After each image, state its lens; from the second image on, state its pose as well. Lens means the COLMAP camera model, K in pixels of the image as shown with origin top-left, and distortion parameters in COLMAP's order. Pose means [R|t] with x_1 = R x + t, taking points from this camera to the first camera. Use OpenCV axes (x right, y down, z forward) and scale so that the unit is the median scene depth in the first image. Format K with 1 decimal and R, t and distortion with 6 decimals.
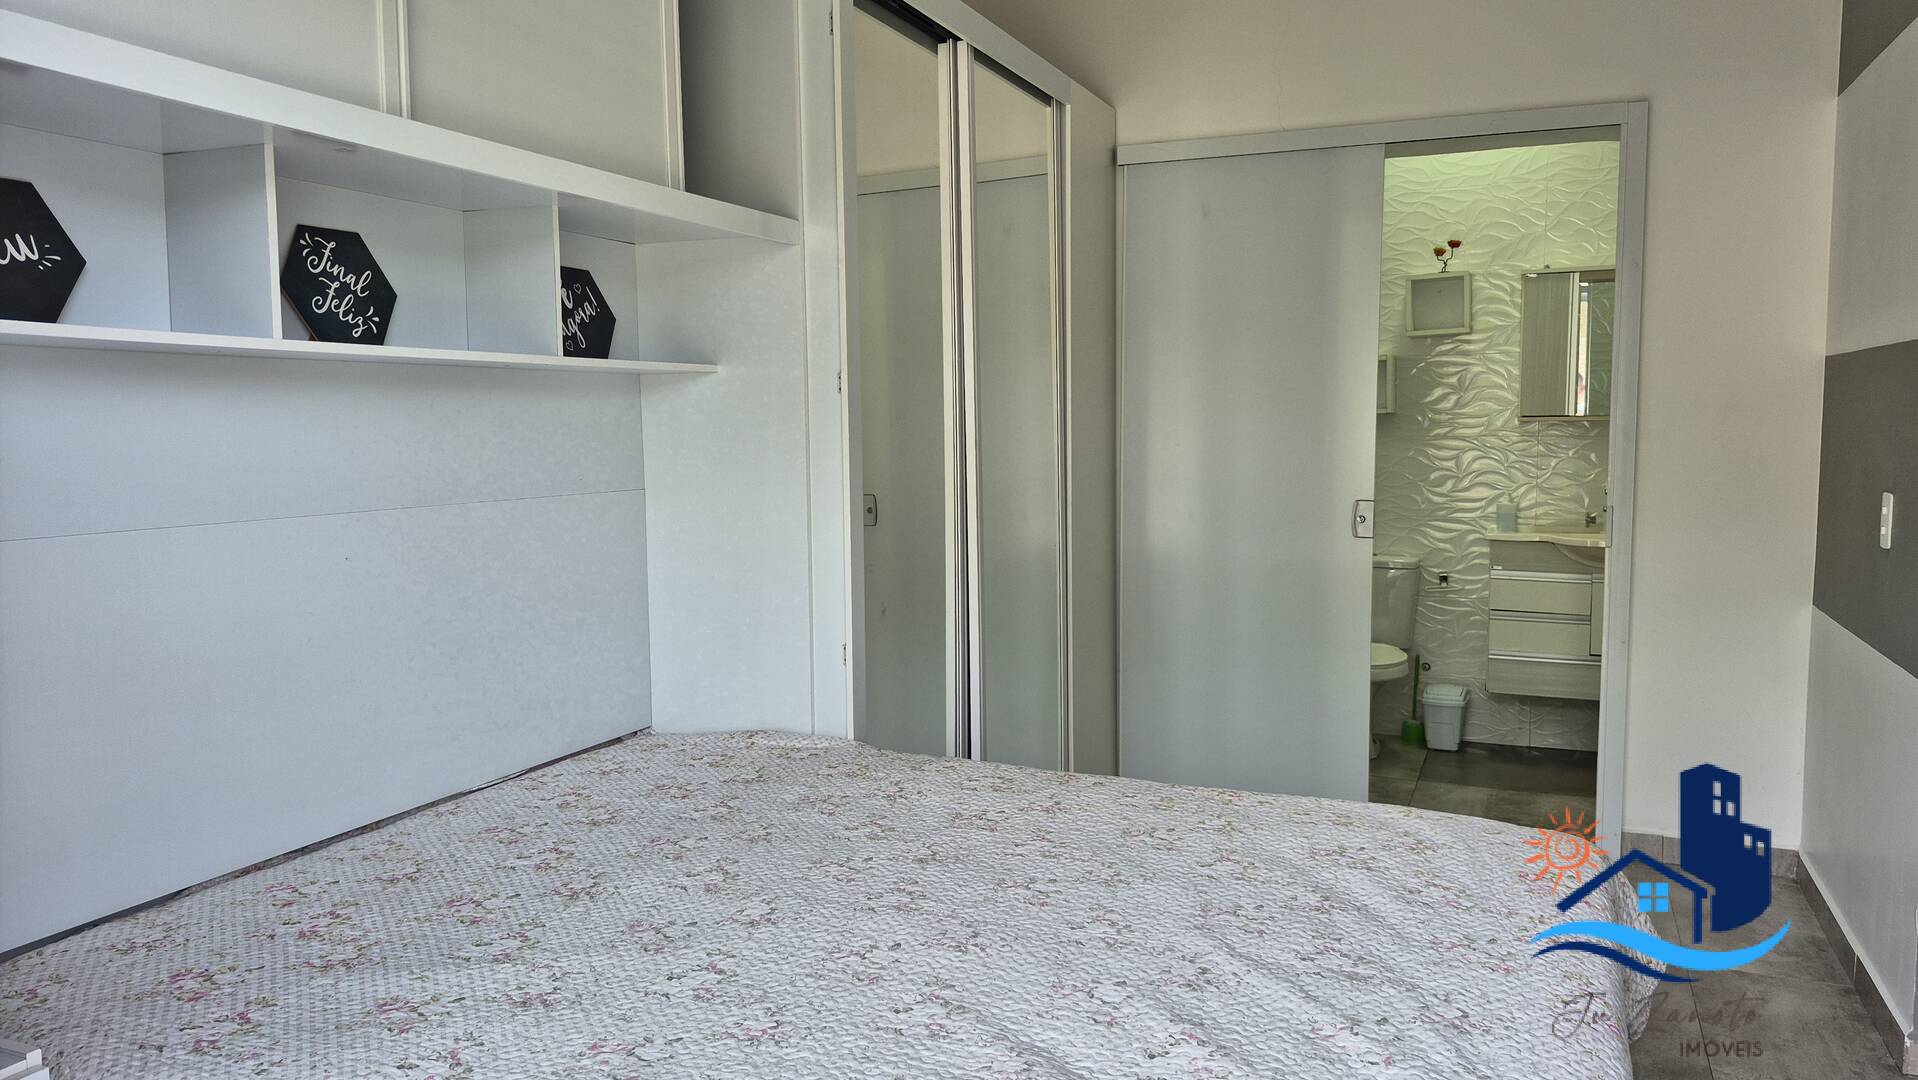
lens RADIAL K [[1324.2, 0, 959.0], [0, 1324.2, 540.0], [0, 0, 1]] dist [0.100459, -0.143674]
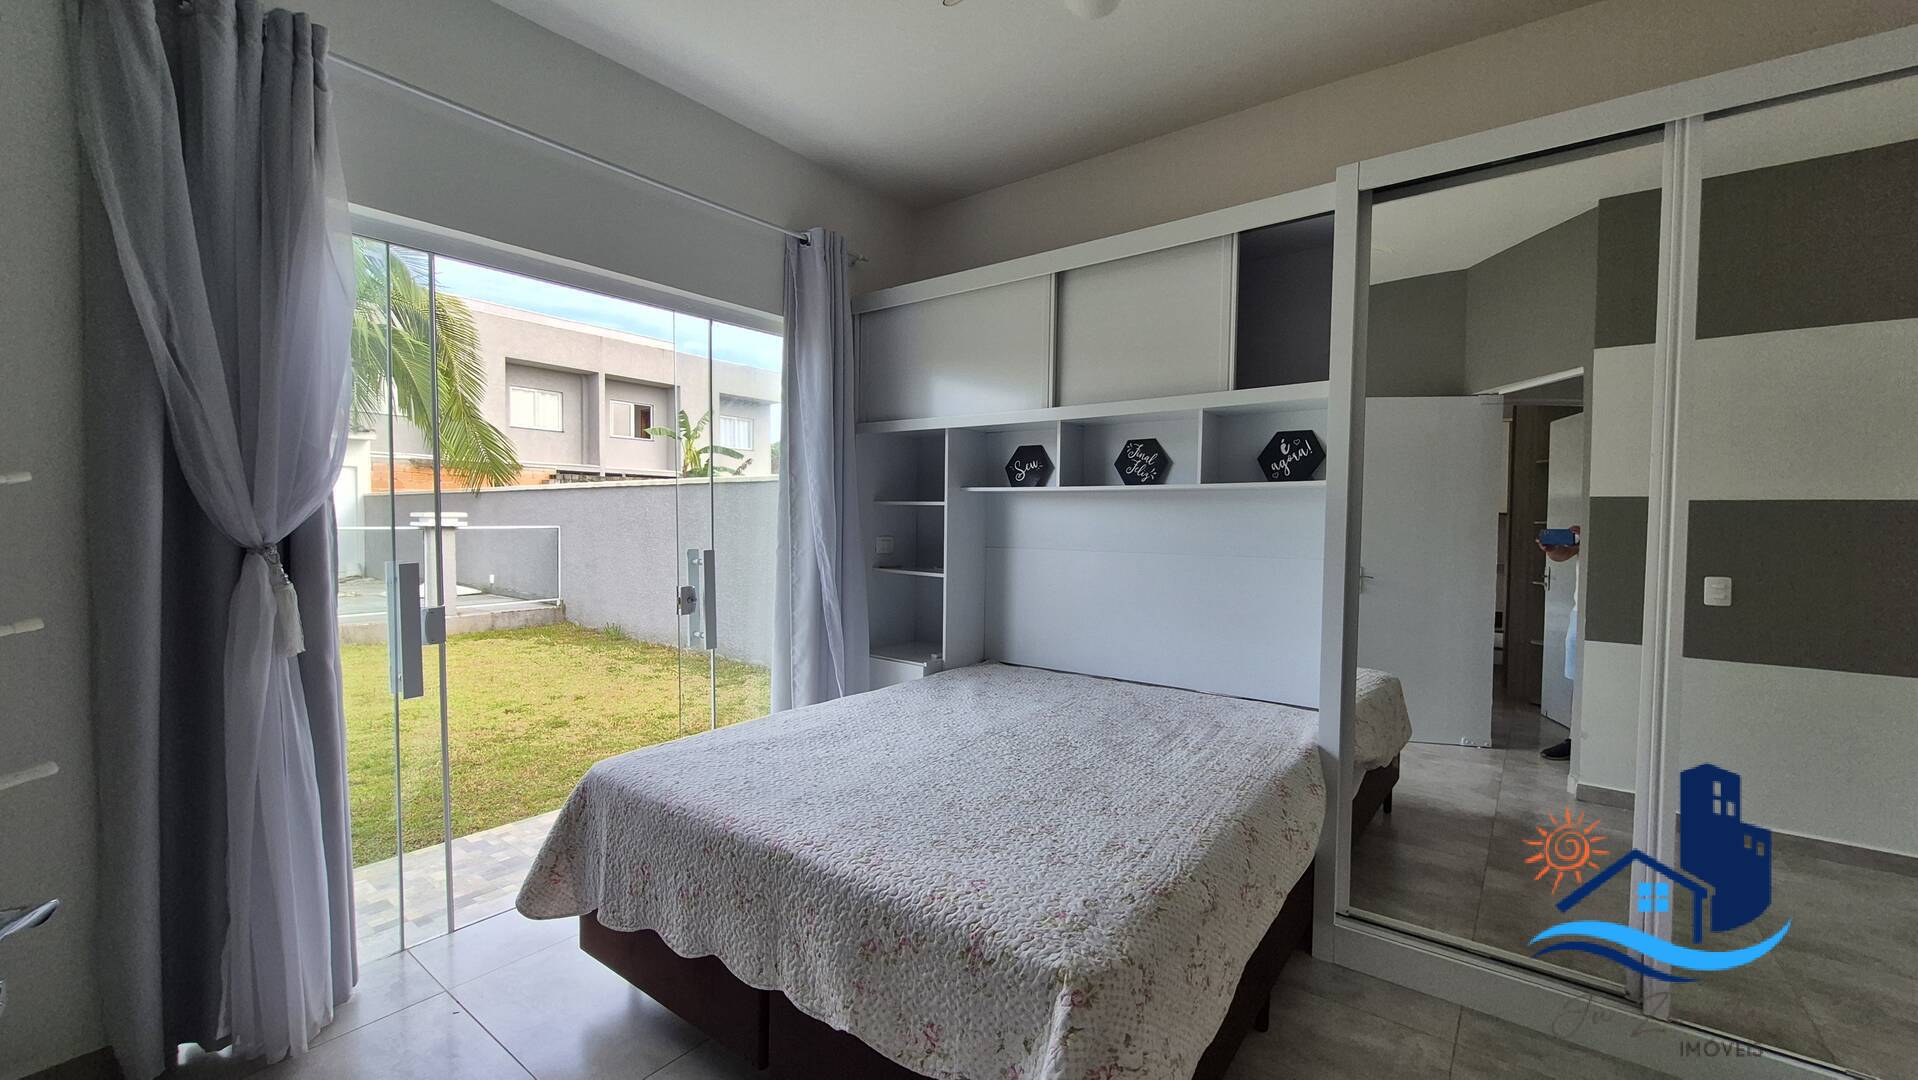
lens RADIAL K [[748.1, 0, 954.6], [0, 748.1, 547.8], [0, 0, 1]] dist [-0.003567, -0.000595]
pose [[-0.243921, 0.040681, -0.968941, 0.970974], [-0.097530, 0.993025, 0.066244, -0.088002], [0.964878, 0.110659, -0.238253, 1.009958]]
